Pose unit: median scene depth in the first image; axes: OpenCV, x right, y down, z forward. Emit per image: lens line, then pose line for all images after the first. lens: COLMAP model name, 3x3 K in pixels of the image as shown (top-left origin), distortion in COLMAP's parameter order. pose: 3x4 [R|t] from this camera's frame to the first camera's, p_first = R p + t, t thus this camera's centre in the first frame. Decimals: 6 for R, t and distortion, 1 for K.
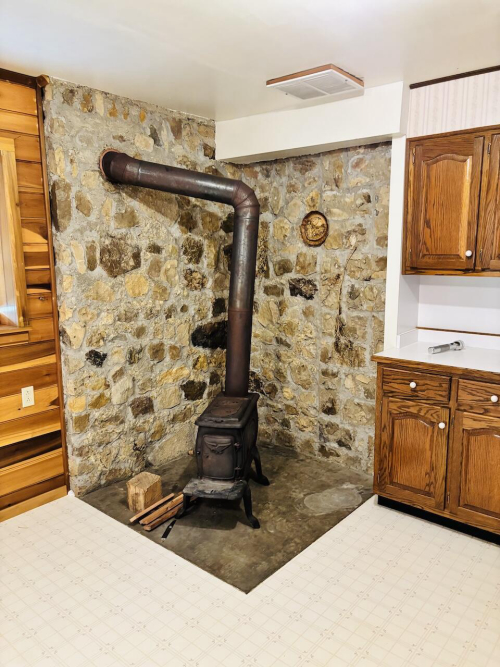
lens RADIAL K [[502.7, 0, 250.0], [0, 502.7, 335.7], [0, 0, 1]] dist [0.011247, -0.027288]
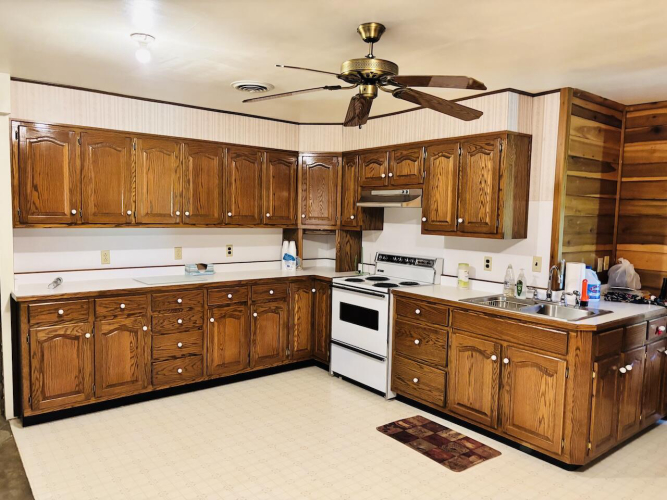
lens RADIAL K [[502.7, 0, 333.1], [0, 502.7, 249.4], [0, 0, 1]] dist [0.011247, -0.027288]
pose [[0.215823, -0.063480, 0.974367, -0.760351], [0.139576, 0.989642, 0.033559, -0.007142], [-0.966405, 0.128756, 0.222447, 0.011526]]
